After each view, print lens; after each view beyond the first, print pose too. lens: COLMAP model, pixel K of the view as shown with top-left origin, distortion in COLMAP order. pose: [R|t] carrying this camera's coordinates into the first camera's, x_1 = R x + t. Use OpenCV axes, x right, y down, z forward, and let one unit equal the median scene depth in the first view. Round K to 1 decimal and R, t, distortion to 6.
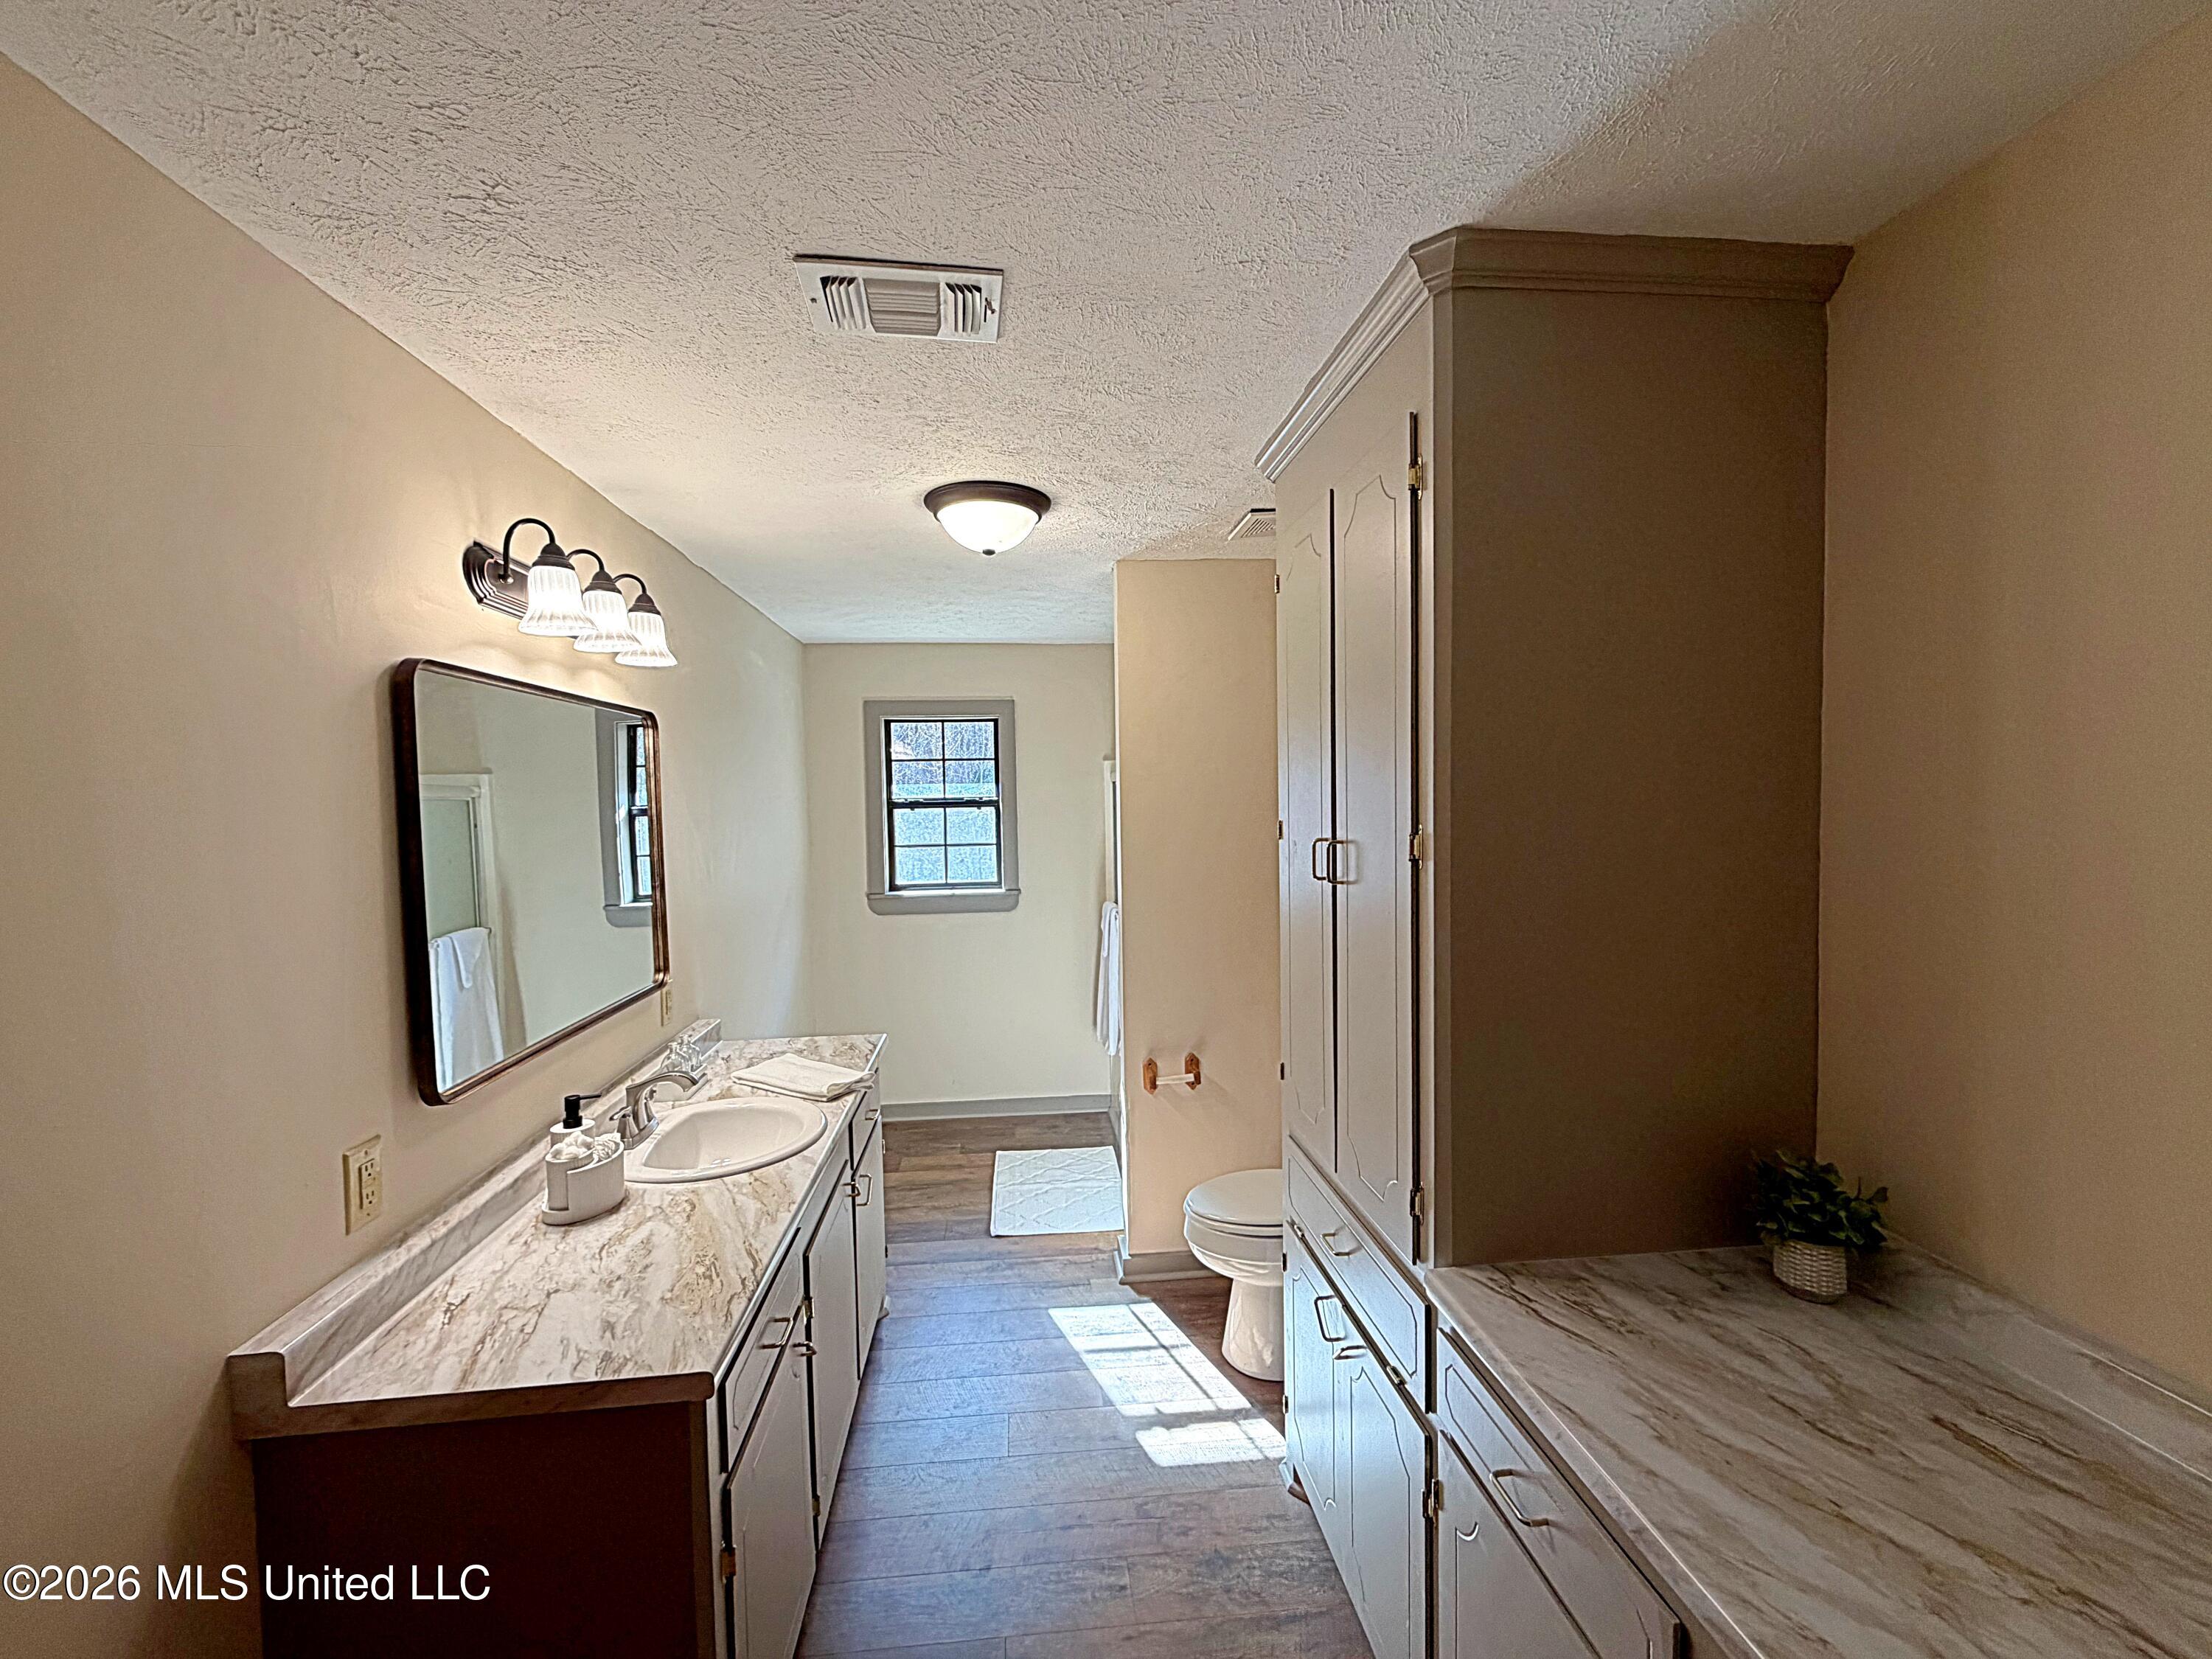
lens RADIAL K [[891.2, 0, 1103.9], [0, 891.2, 832.2], [0, 0, 1]] dist [-0.000772, 0.000370]
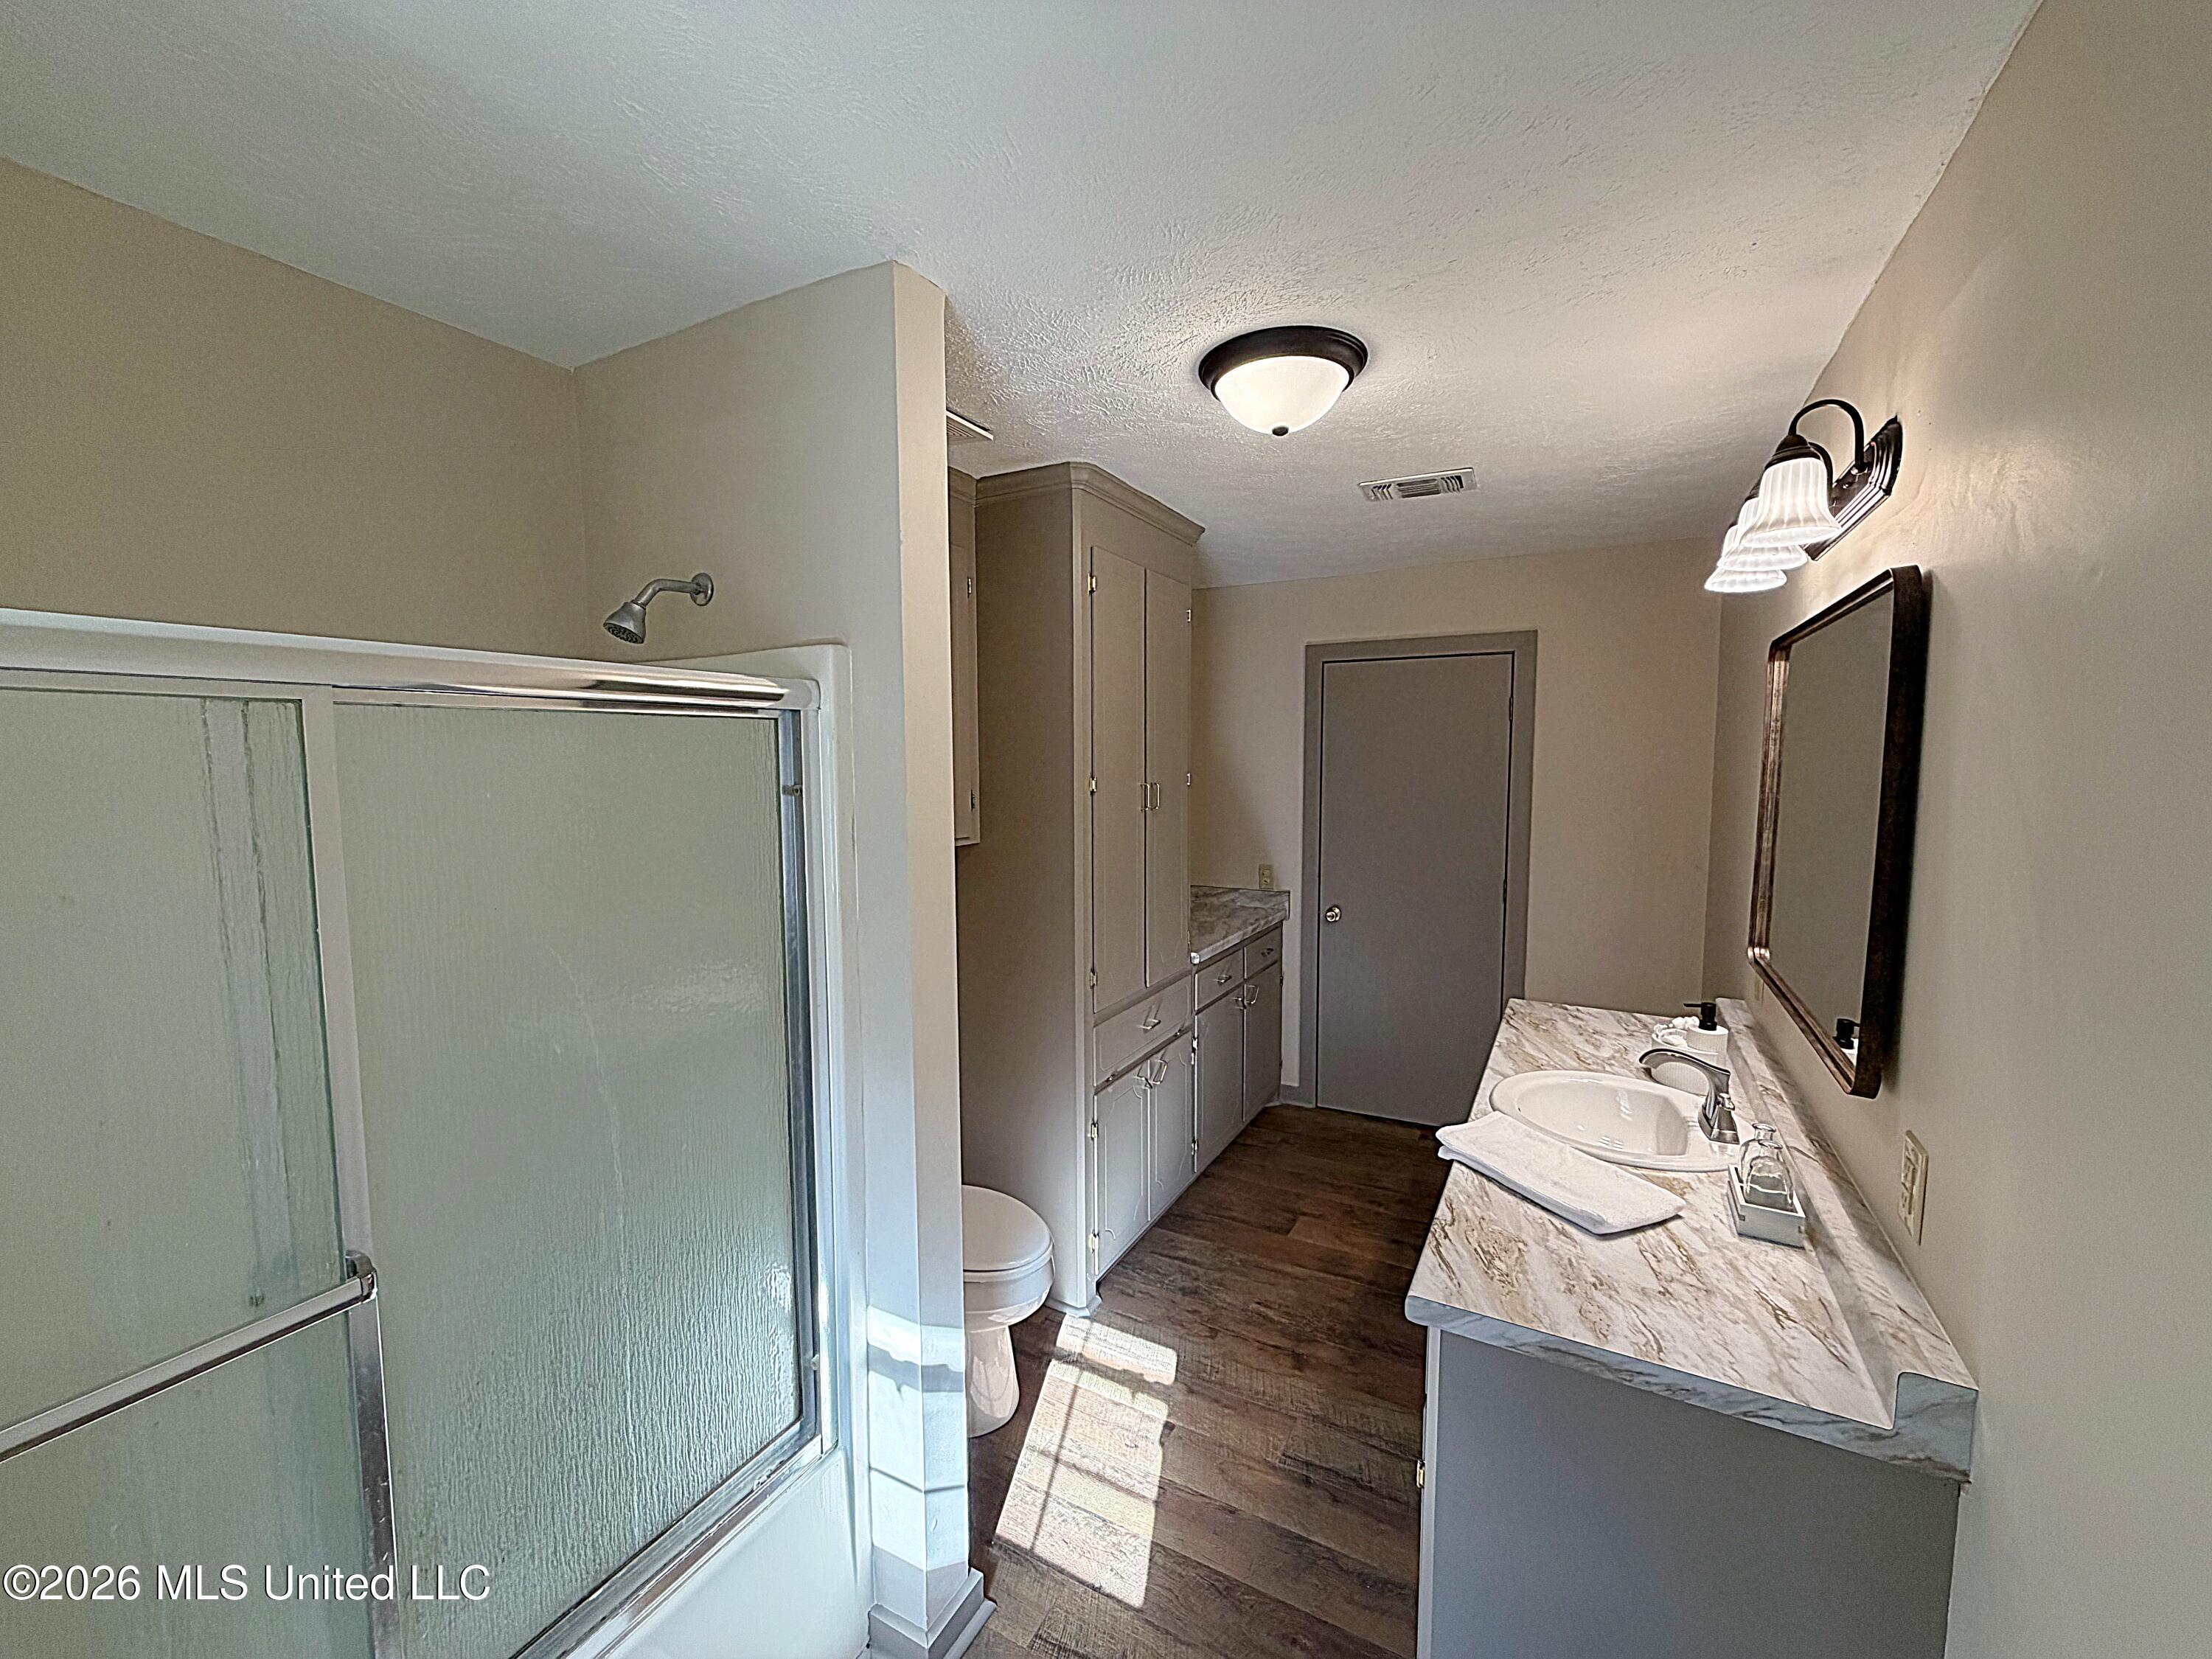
lens RADIAL K [[891.2, 0, 1105.8], [0, 891.2, 831.3], [0, 0, 1]] dist [-0.000772, 0.000370]
pose [[-0.822817, -0.028206, 0.567606, -0.552487], [0.043223, 0.992769, 0.111991, -0.079841], [-0.566660, 0.116682, -0.815648, 2.154727]]
